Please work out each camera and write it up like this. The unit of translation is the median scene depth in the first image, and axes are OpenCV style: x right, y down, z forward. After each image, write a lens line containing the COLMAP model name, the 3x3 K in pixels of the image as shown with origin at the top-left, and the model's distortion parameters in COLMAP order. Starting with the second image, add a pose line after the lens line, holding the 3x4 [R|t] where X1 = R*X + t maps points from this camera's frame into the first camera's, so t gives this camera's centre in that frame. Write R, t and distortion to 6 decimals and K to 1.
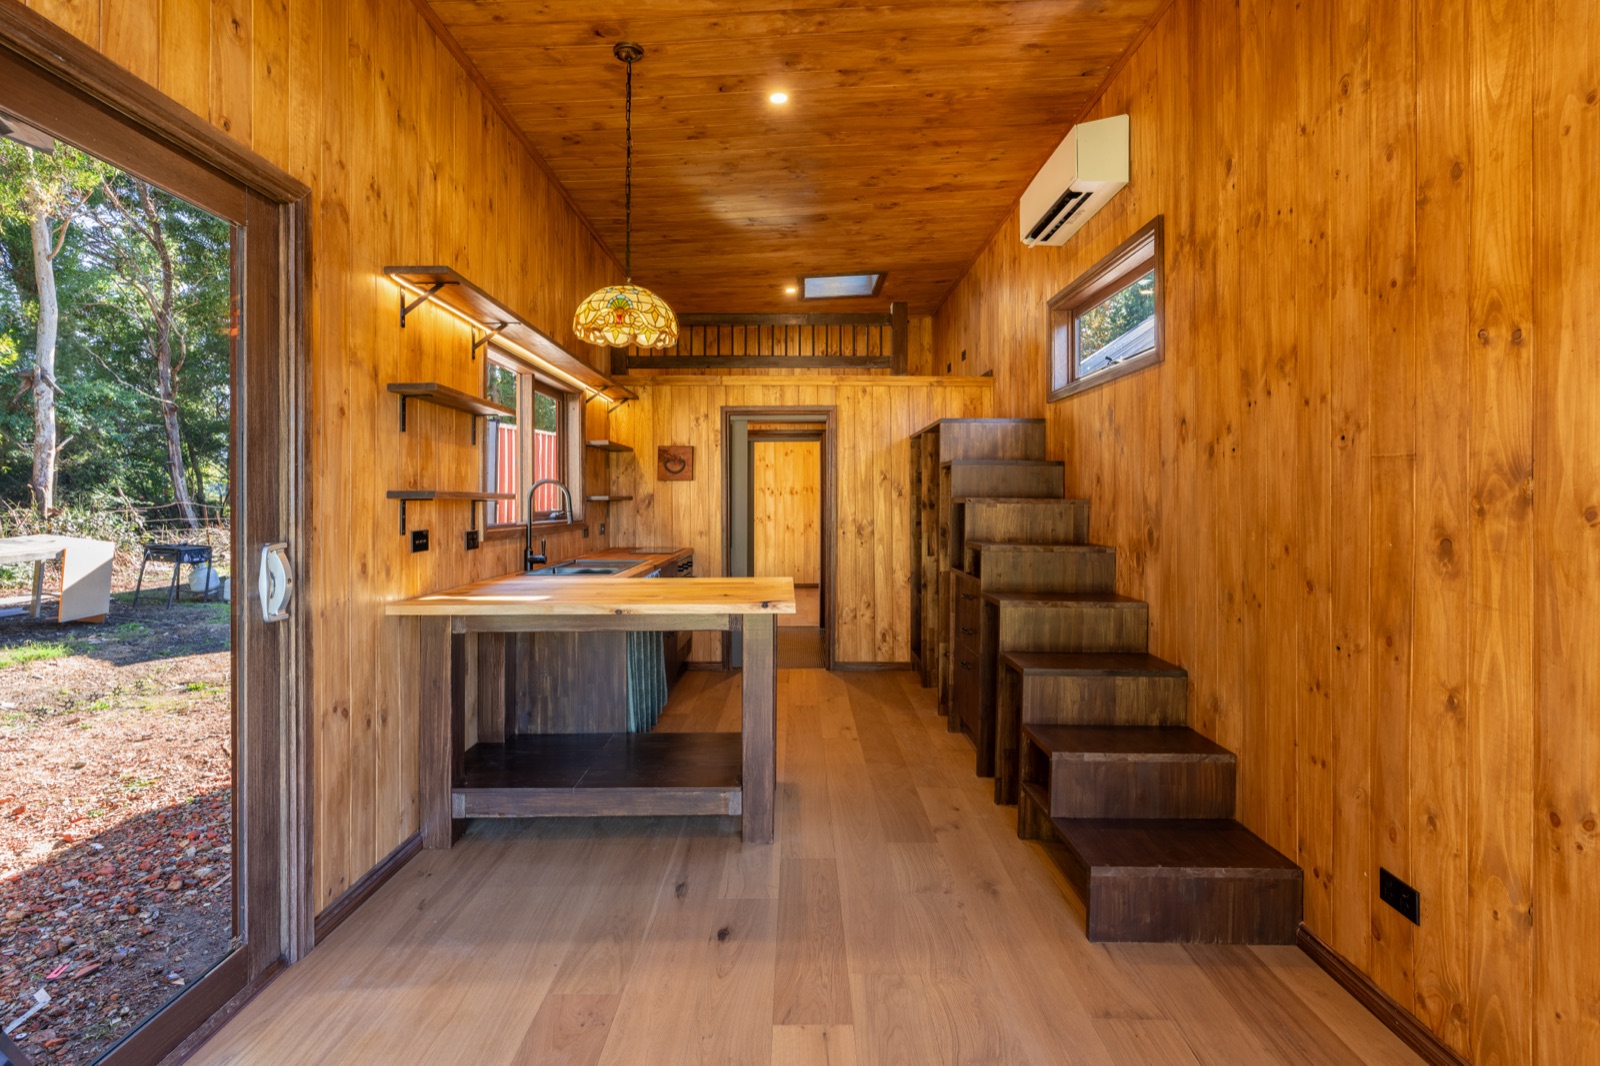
lens RADIAL K [[716.8, 0, 785.1], [0, 716.8, 497.6], [0, 0, 1]] dist [0.000207, -0.000292]
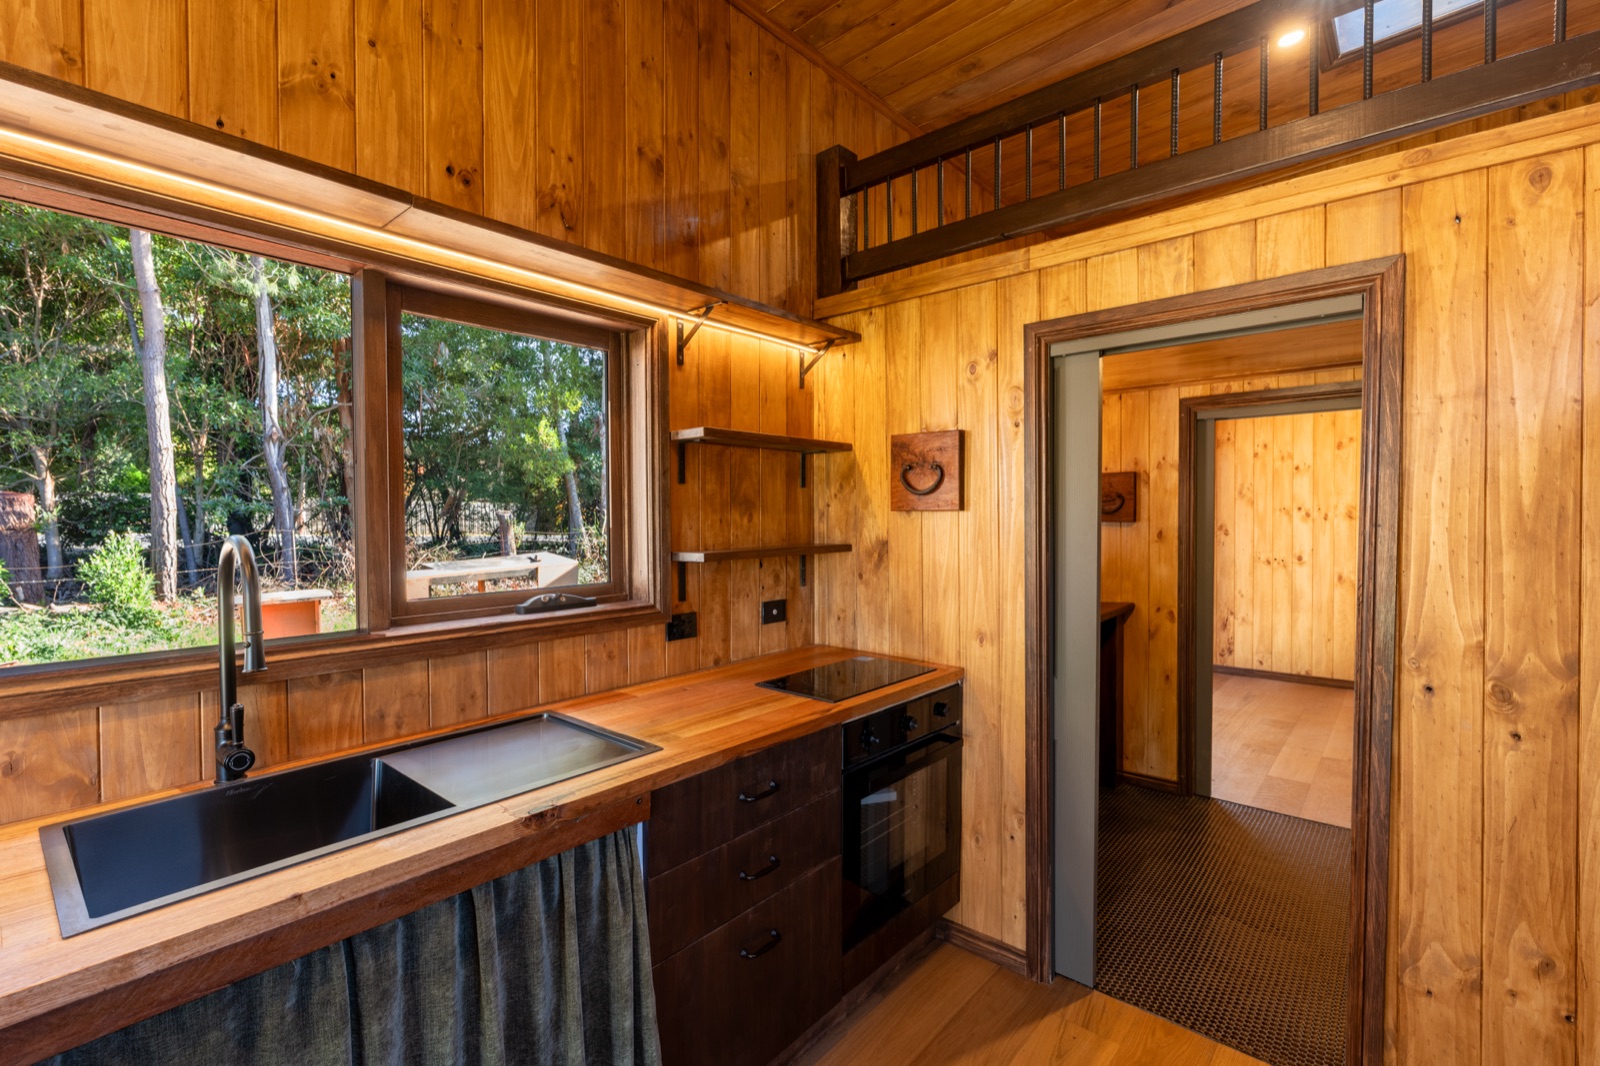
lens RADIAL K [[716.8, 0, 798.5], [0, 716.8, 531.2], [0, 0, 1]] dist [0.000207, -0.000292]
pose [[0.769492, 0.012878, -0.638527, 0.069260], [0.005513, 0.999625, 0.026805, -0.023633], [0.638633, -0.024147, 0.769133, 0.607487]]
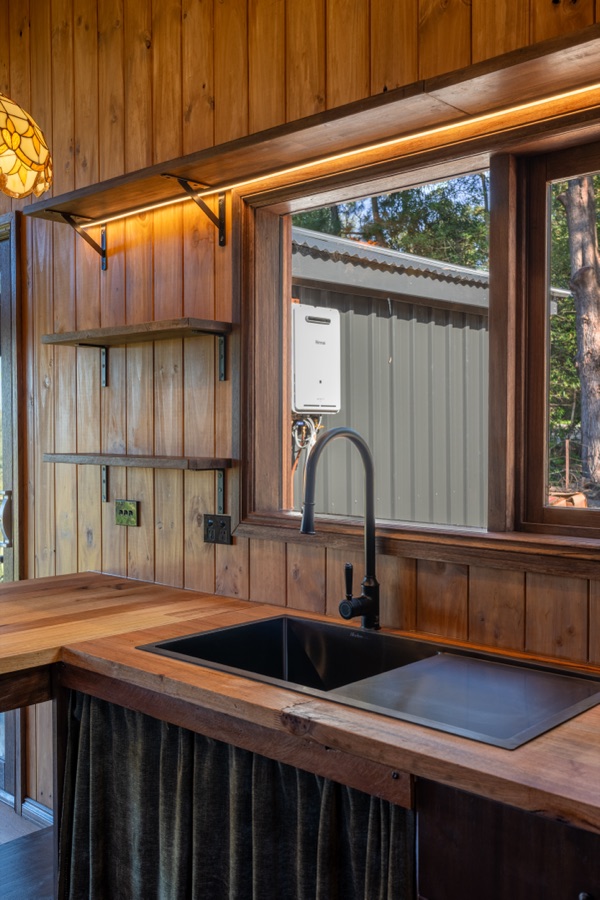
lens RADIAL K [[901.7, 0, 299.5], [0, 901.7, 451.0], [0, 0, 1]] dist [0.006073, 0.000000]
pose [[-0.662399, 0.019625, -0.748894, 0.065910], [0.001245, 0.999684, 0.025096, -0.016757], [0.749151, 0.015691, -0.662214, 0.897482]]
